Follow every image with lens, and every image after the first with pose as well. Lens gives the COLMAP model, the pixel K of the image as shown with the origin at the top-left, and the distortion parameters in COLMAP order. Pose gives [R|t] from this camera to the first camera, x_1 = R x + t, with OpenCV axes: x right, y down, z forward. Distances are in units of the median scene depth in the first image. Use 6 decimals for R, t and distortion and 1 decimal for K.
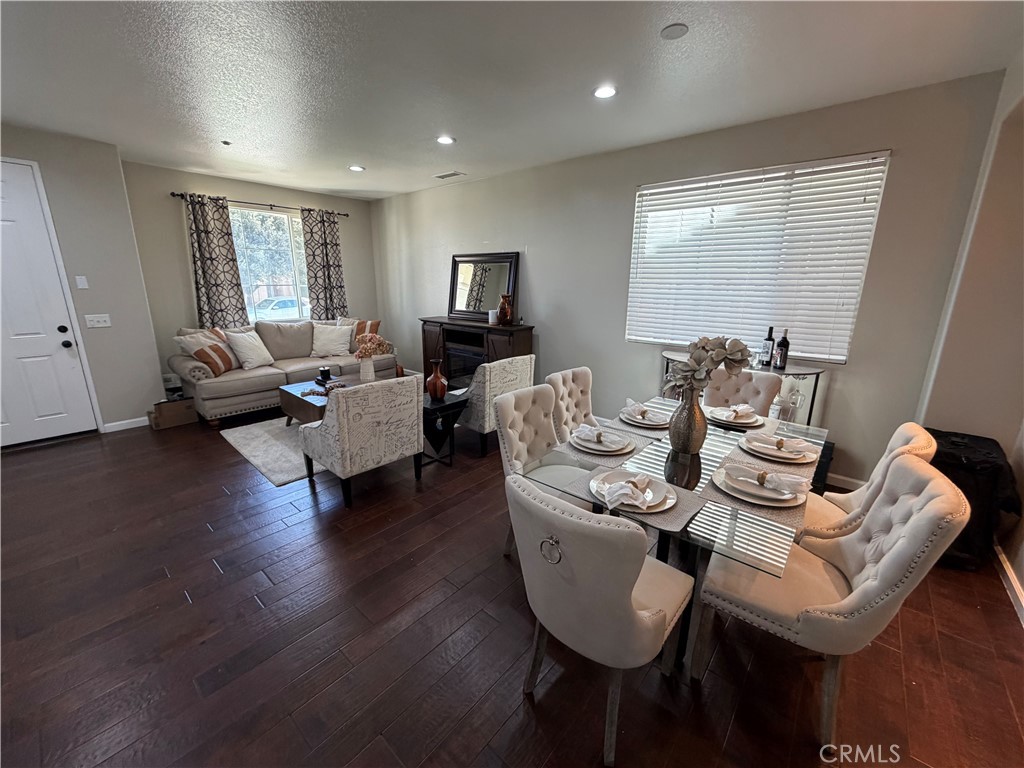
lens RADIAL K [[408.4, 0, 510.7], [0, 408.4, 383.6], [0, 0, 1]] dist [-0.001336, 0.000133]
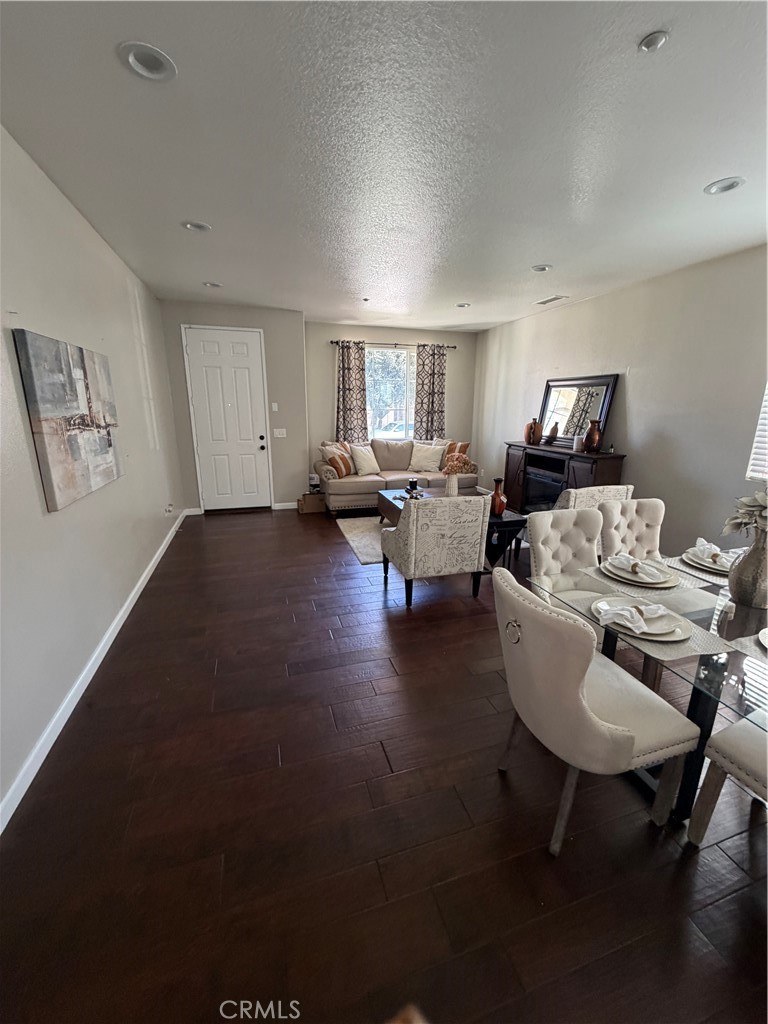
lens RADIAL K [[408.4, 0, 385.7], [0, 408.4, 510.1], [0, 0, 1]] dist [-0.001336, 0.000133]
pose [[0.850195, 0.127046, -0.510908, 0.083883], [-0.127236, 0.991263, 0.034763, 0.017248], [0.510861, 0.035451, 0.858932, -0.049502]]
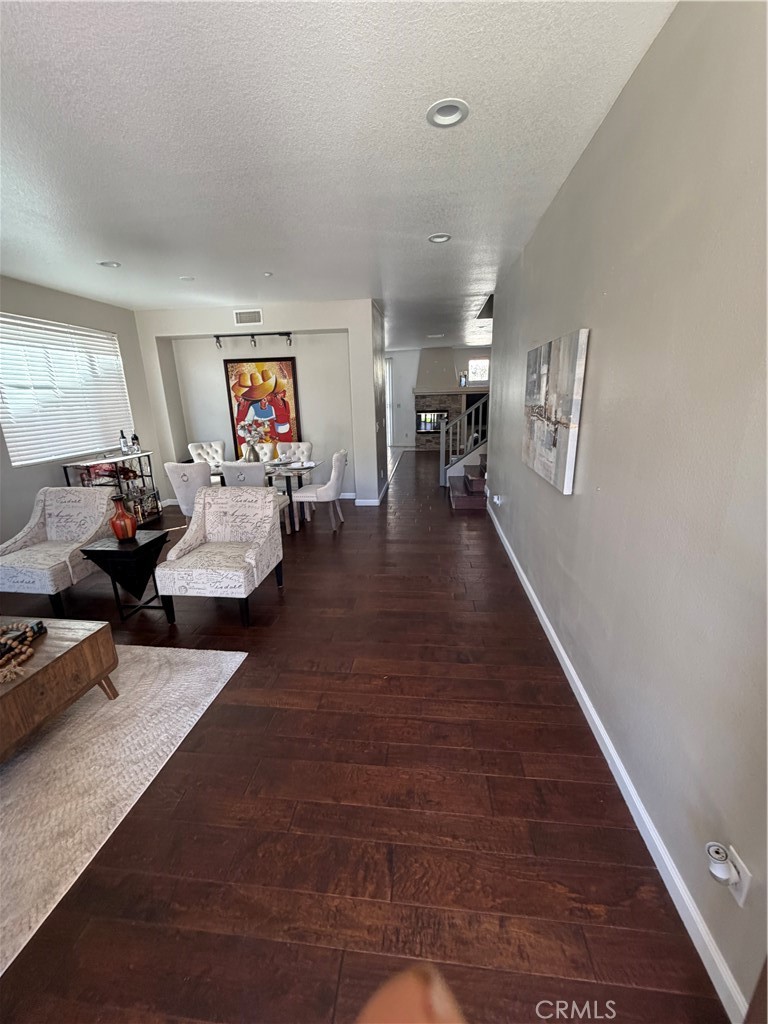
lens RADIAL K [[408.4, 0, 385.0], [0, 408.4, 509.3], [0, 0, 1]] dist [-0.001336, 0.000133]
pose [[-0.564073, -0.218791, 0.796211, -0.869906], [0.222393, 0.888371, 0.401669, -0.183986], [-0.795212, 0.403642, -0.452449, 0.679922]]
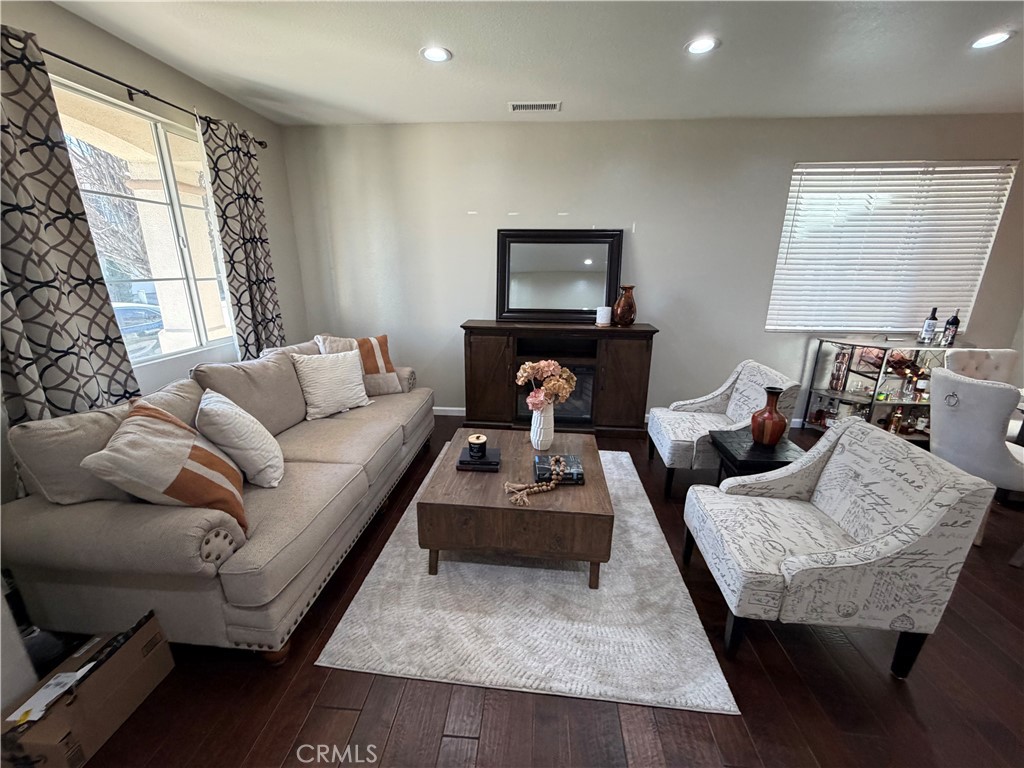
lens RADIAL K [[408.4, 0, 512.3], [0, 408.4, 383.7], [0, 0, 1]] dist [-0.001336, 0.000133]
pose [[0.805692, -0.168176, 0.567960, -0.644804], [0.147761, 0.985599, 0.082230, -0.130630], [-0.573609, 0.017670, 0.818938, 0.497474]]
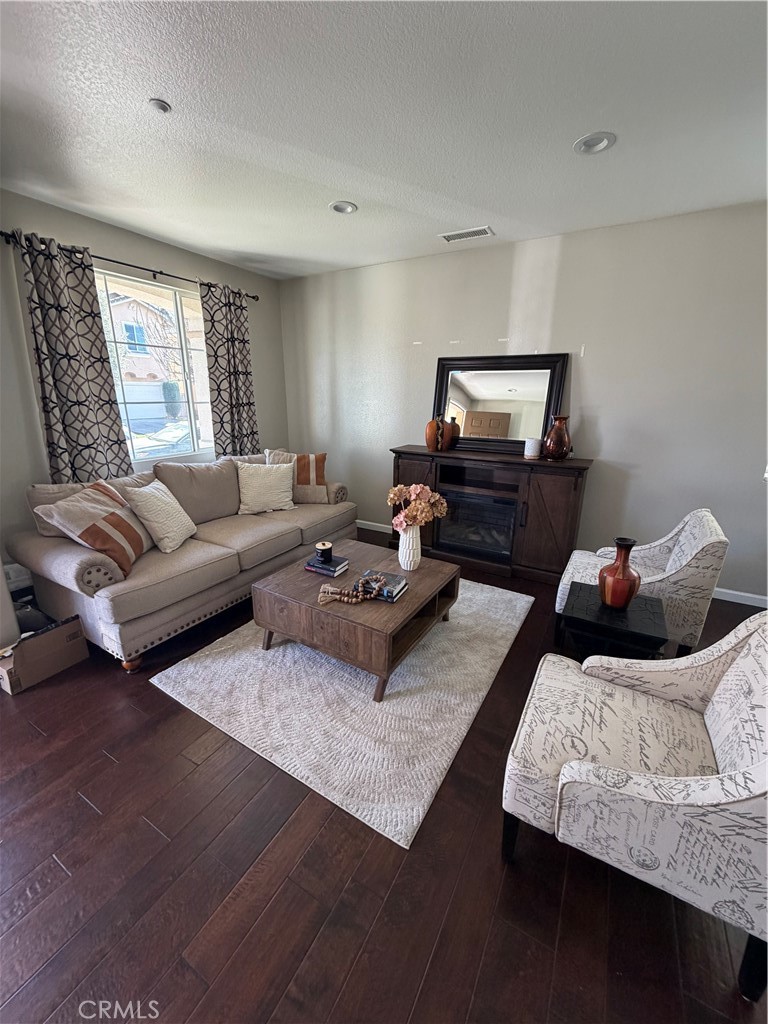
lens RADIAL K [[408.4, 0, 386.2], [0, 408.4, 509.7], [0, 0, 1]] dist [-0.001336, 0.000133]
pose [[0.981954, -0.052341, 0.181734, -0.431005], [0.047248, 0.998363, 0.032244, -0.094168], [-0.183124, -0.023076, 0.982819, 0.369796]]
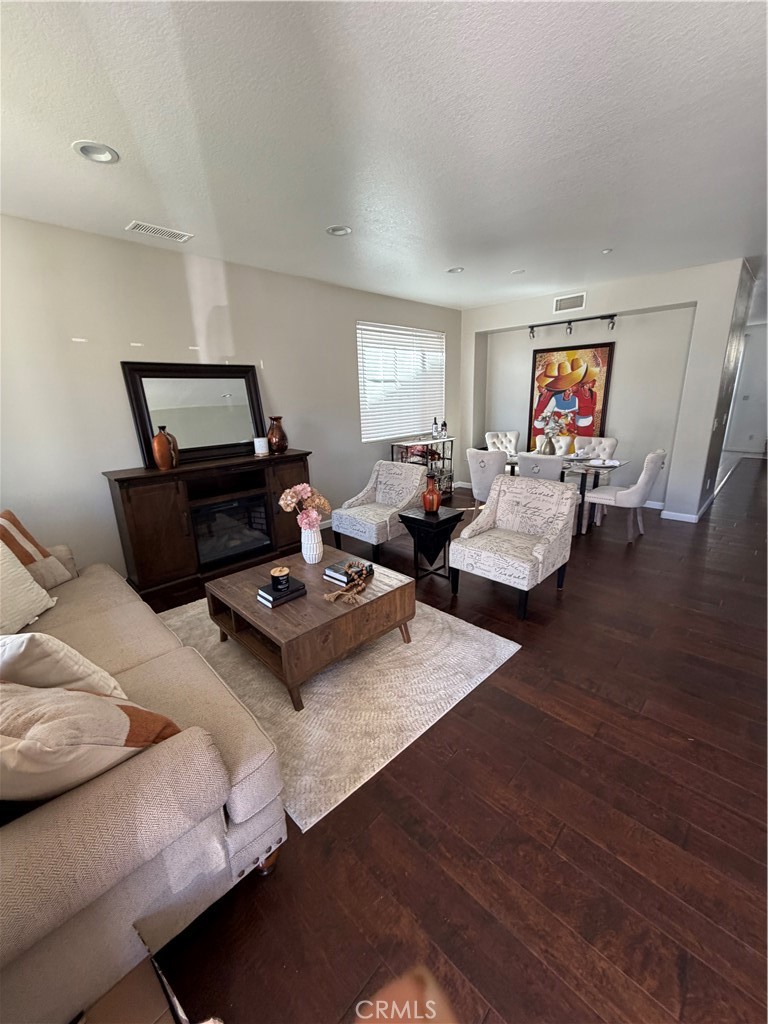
lens RADIAL K [[408.4, 0, 383.4], [0, 408.4, 509.2], [0, 0, 1]] dist [-0.001336, 0.000133]
pose [[0.062582, -0.281275, 0.957584, -0.853544], [0.276080, 0.926904, 0.254220, -0.191741], [-0.959095, 0.248461, 0.135662, 0.713550]]
